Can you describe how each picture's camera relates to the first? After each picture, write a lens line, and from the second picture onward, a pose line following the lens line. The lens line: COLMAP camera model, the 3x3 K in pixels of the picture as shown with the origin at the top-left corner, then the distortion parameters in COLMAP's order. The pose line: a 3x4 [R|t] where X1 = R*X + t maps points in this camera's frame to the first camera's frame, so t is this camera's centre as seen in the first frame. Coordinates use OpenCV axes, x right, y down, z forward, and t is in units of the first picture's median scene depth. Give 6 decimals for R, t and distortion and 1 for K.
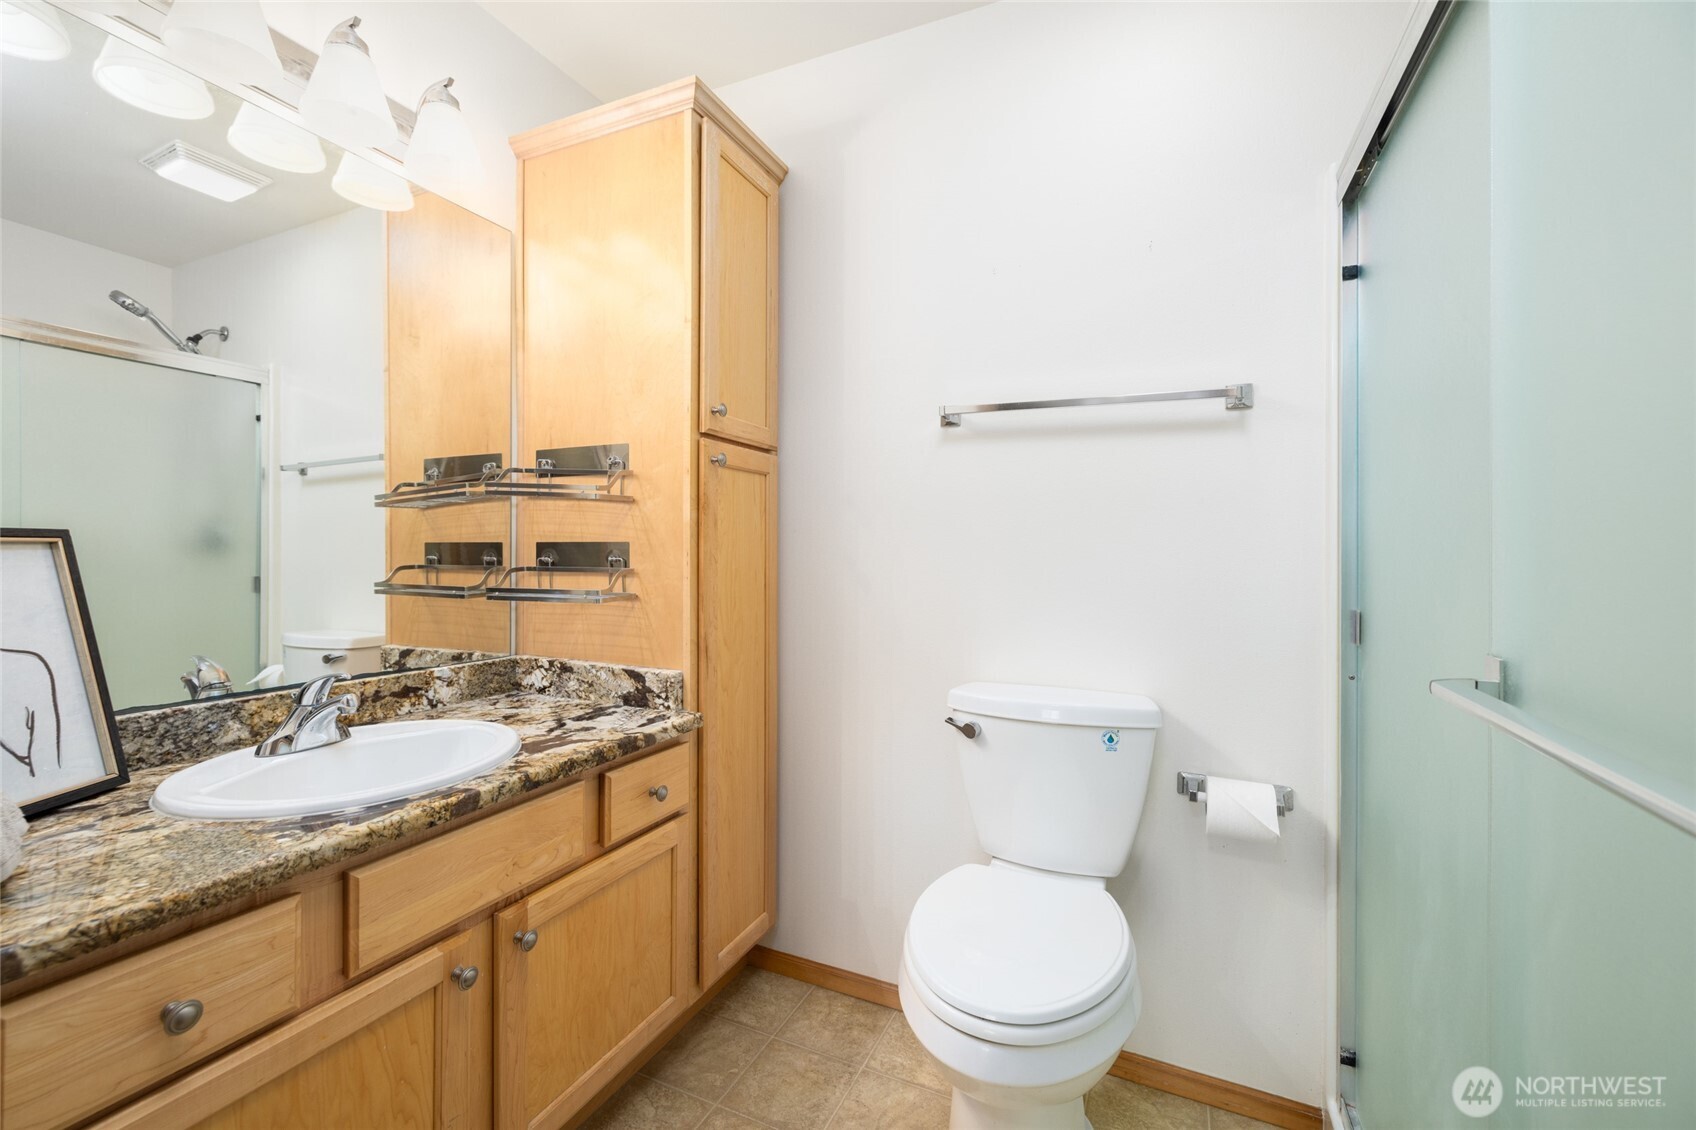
lens RADIAL K [[722.2, 0, 838.5], [0, 722.2, 551.7], [0, 0, 1]] dist [-0.001034, -0.000277]
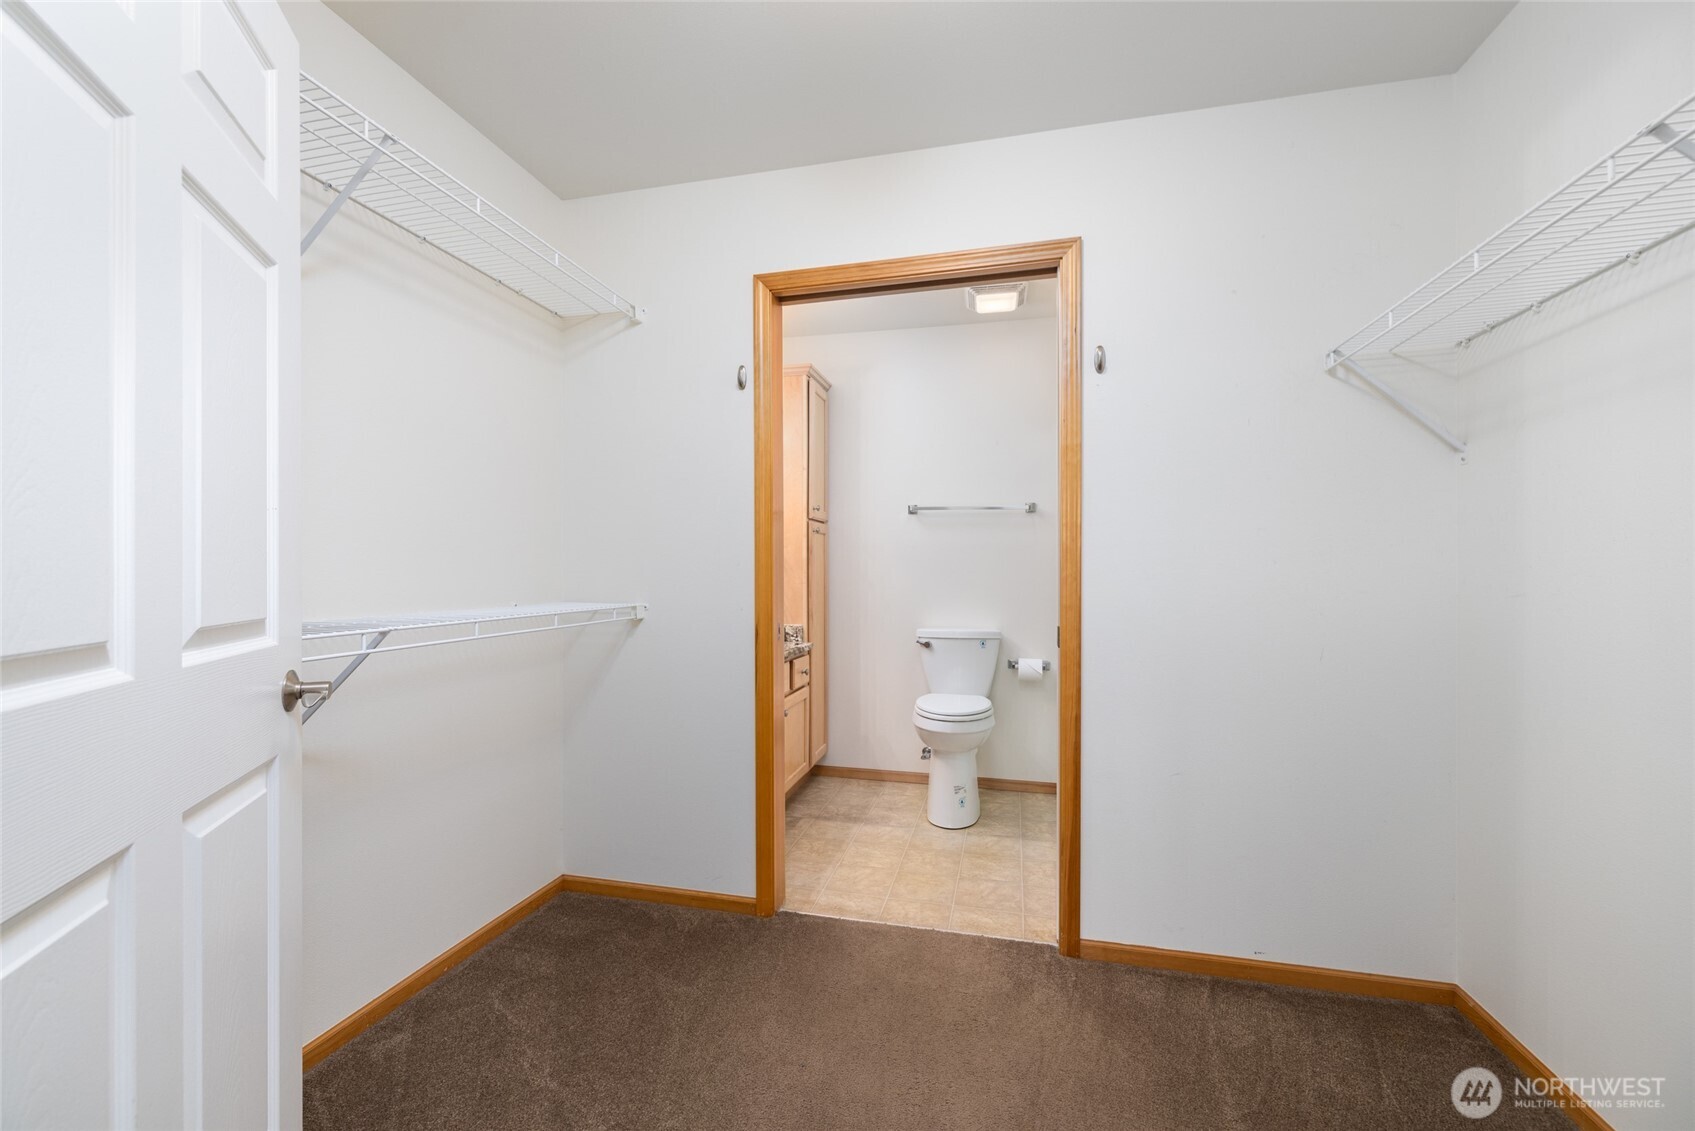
lens RADIAL K [[721.8, 0, 849.4], [0, 721.8, 576.2], [0, 0, 1]] dist [-0.001034, -0.000277]
pose [[0.977072, -0.010192, 0.212667, -0.569920], [0.006298, 0.999800, 0.018982, -0.027429], [-0.212818, -0.017207, 0.976940, -1.265968]]
